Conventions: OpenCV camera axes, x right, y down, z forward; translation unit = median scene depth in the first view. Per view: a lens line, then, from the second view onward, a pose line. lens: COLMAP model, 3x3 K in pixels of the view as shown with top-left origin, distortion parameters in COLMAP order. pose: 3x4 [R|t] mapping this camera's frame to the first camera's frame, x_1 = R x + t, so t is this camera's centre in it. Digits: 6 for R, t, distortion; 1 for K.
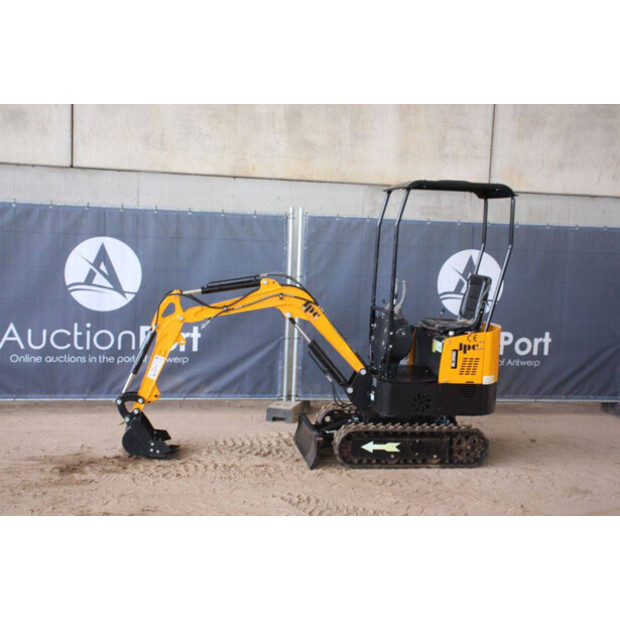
lens RADIAL K [[828.4, 0, 310.0], [0, 828.4, 310.0], [0, 0, 1]] dist [0.043999, 0.083301]
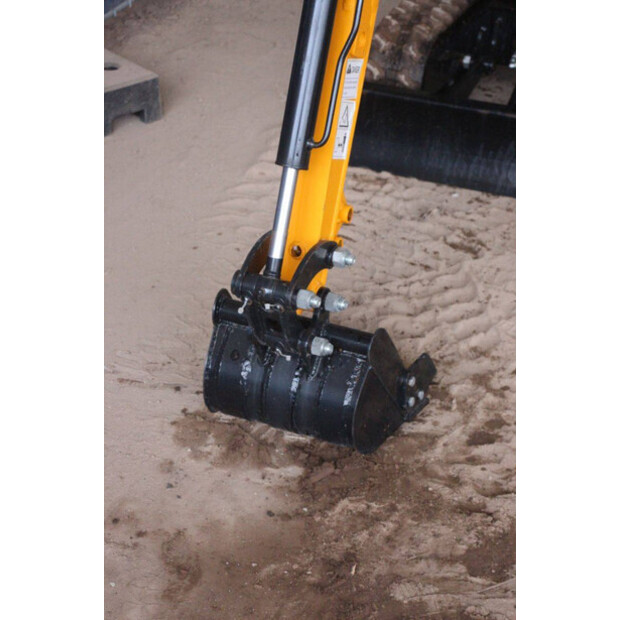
lens RADIAL K [[1478.0, 0, 310.0], [0, 1478.0, 310.0], [0, 0, 1]] dist [0.364883, 0.947798]
pose [[0.546651, -0.450717, 0.705710, -0.510073], [0.084060, 0.868060, 0.489292, -0.091629], [-0.833130, -0.208150, 0.512413, 0.748477]]
